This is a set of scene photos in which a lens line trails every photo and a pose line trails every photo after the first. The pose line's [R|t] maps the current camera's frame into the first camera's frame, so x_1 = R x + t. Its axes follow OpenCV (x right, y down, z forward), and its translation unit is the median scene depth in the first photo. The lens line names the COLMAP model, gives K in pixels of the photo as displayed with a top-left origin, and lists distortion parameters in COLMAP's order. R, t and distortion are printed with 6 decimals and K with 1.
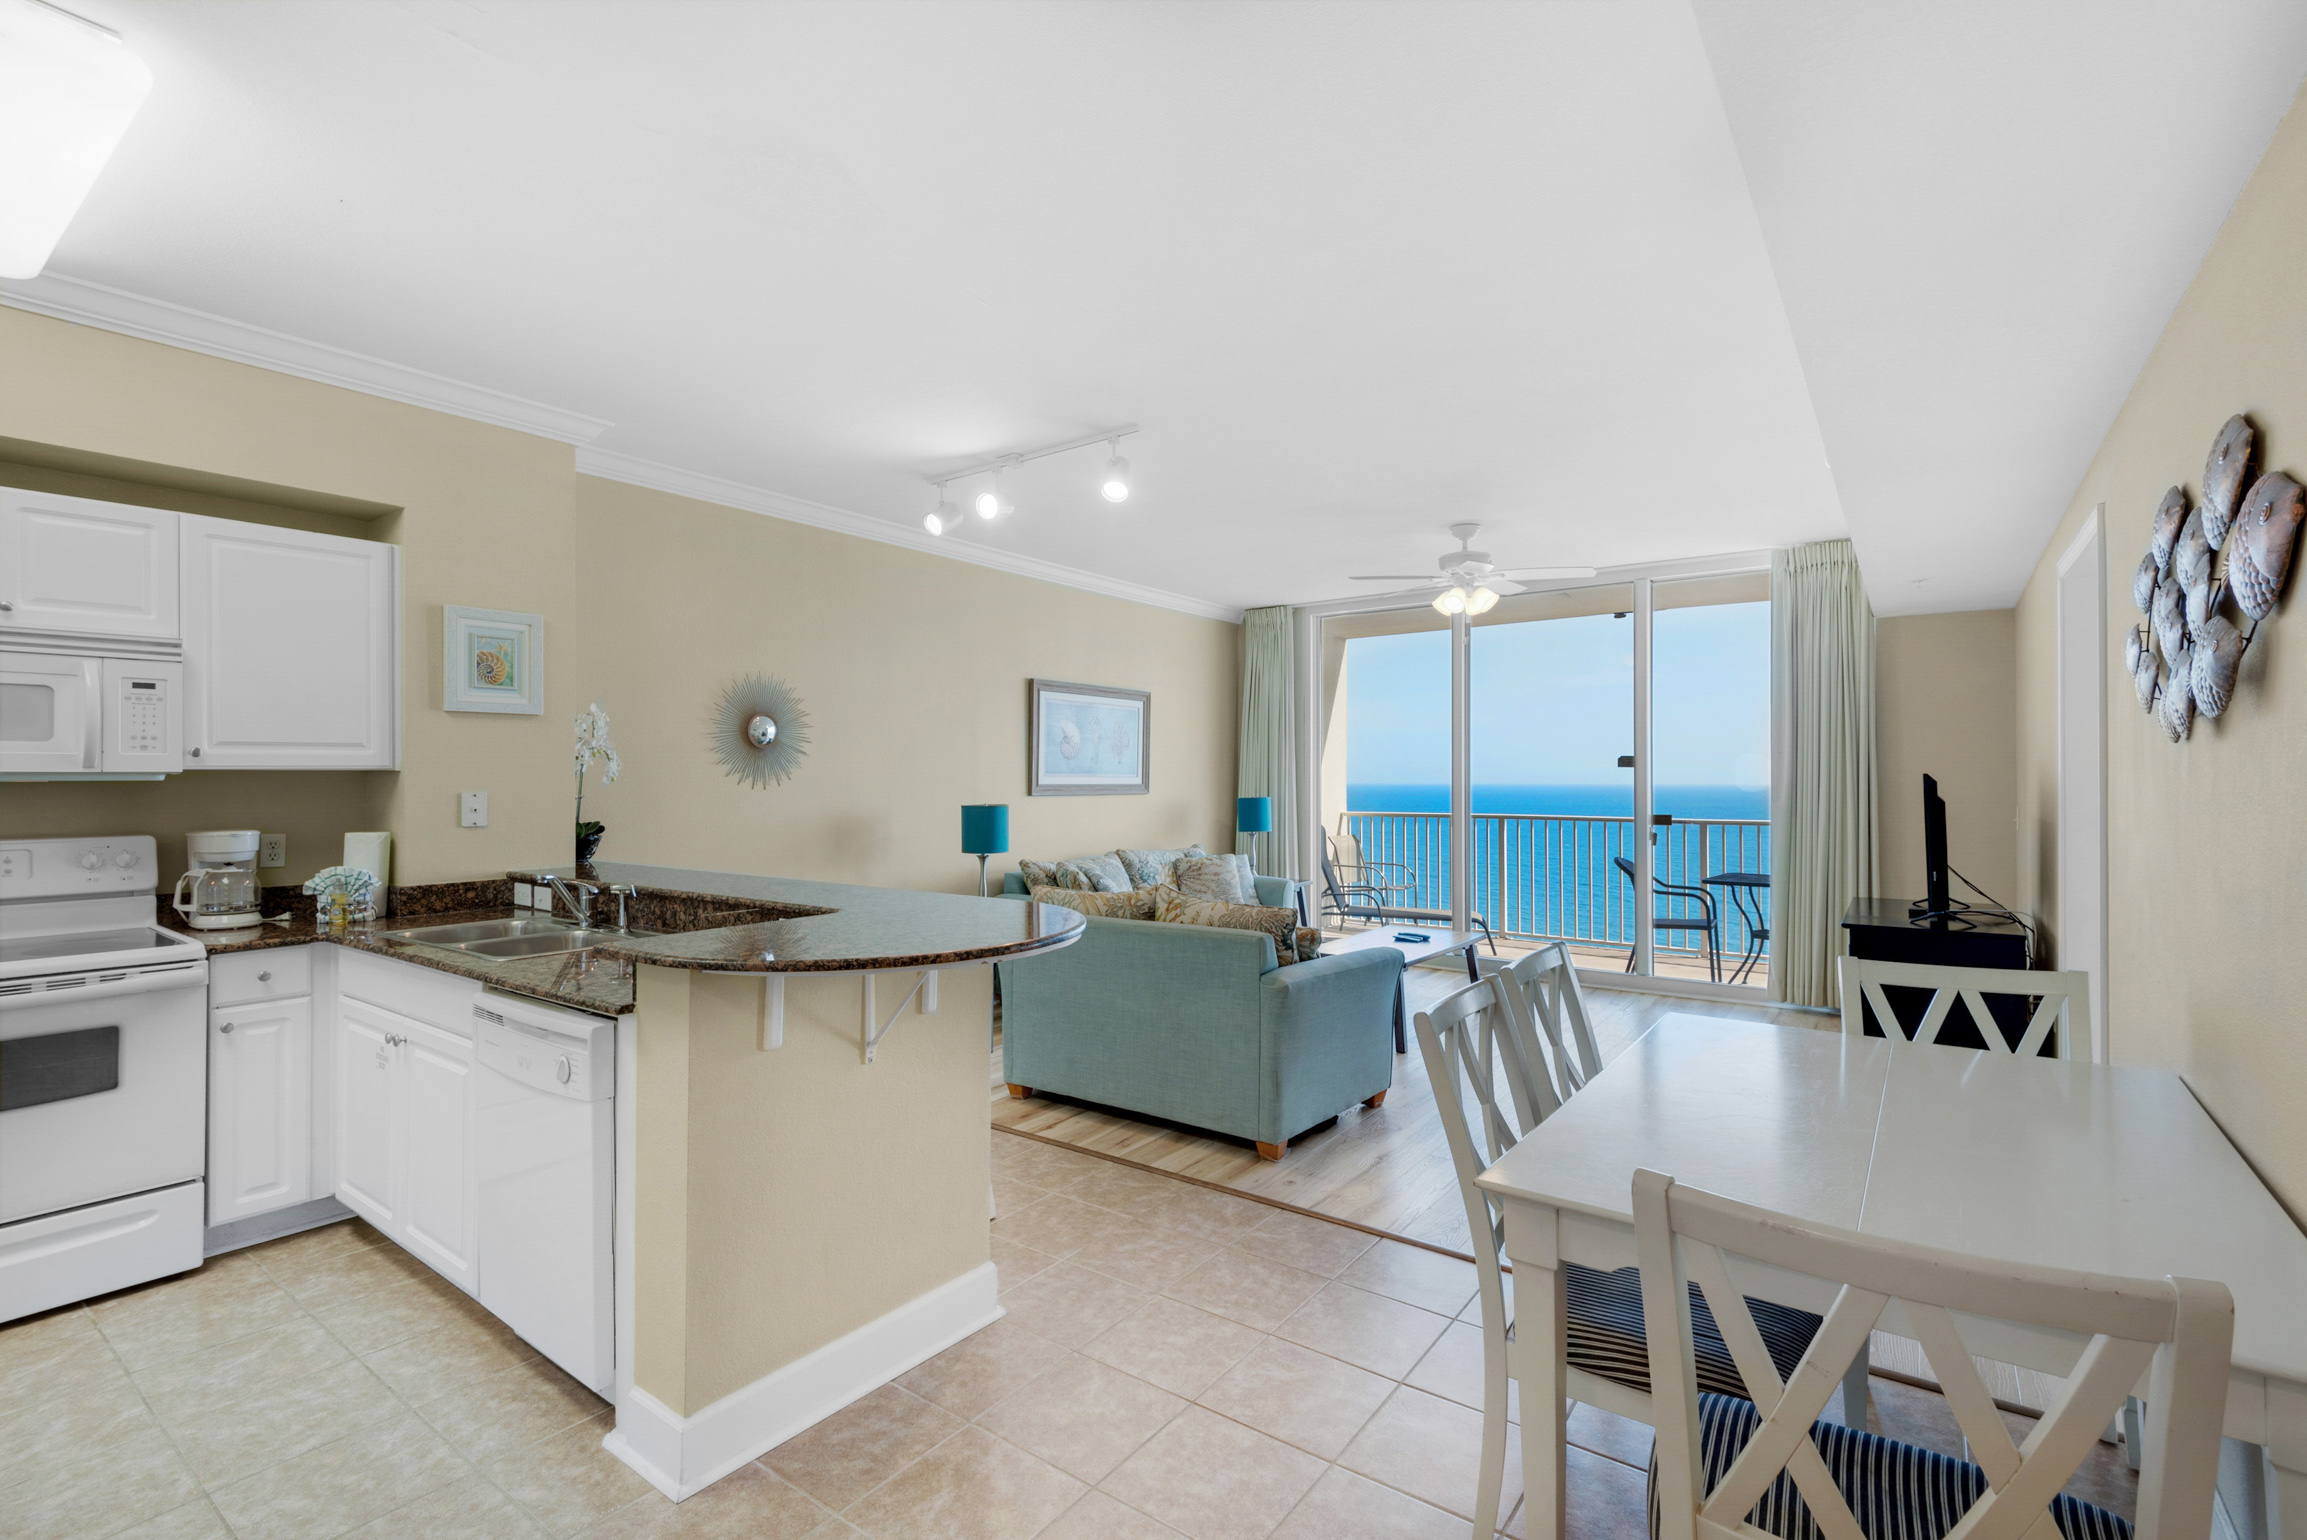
lens RADIAL K [[1049.2, 0, 1153.5], [0, 1049.2, 770.0], [0, 0, 1]] dist [-0.000134, -0.000079]
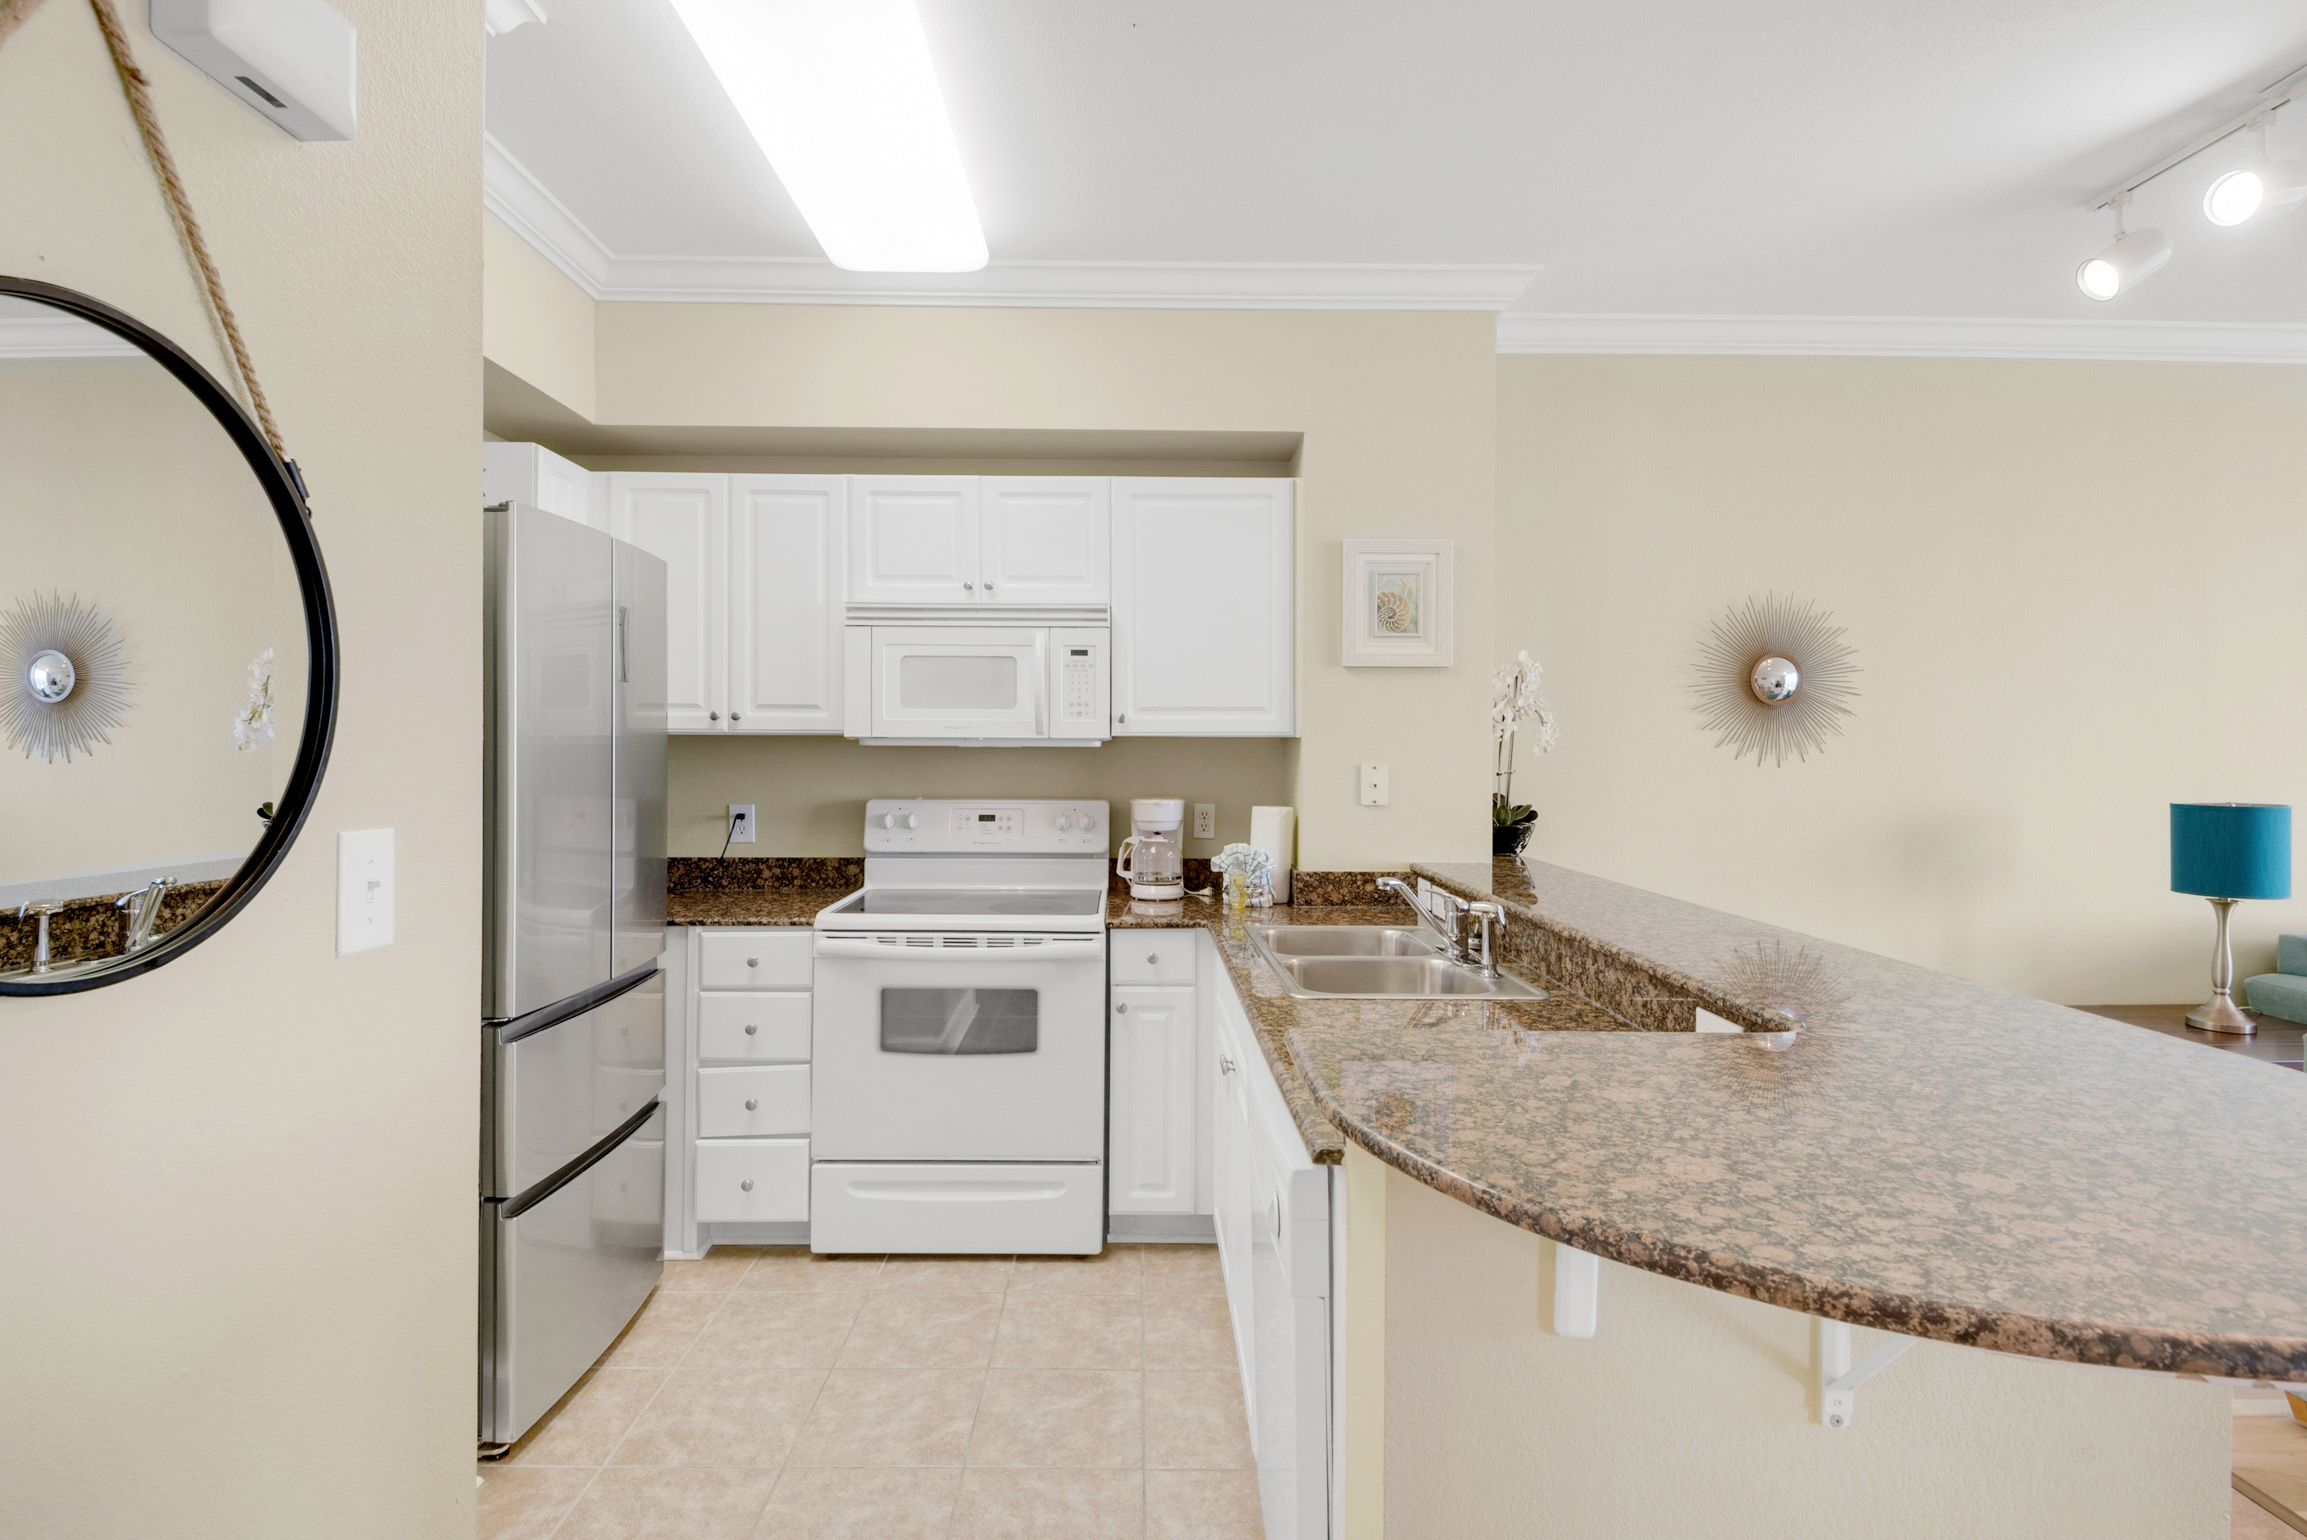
lens RADIAL K [[1120.3, 0, 1148.5], [0, 1120.3, 747.1], [0, 0, 1]] dist [0.025884, -0.018965]
pose [[0.600095, 0.005554, -0.799909, -0.052935], [-0.001788, 0.999983, 0.005602, 0.003833], [0.799927, -0.001931, 0.600095, 0.360603]]
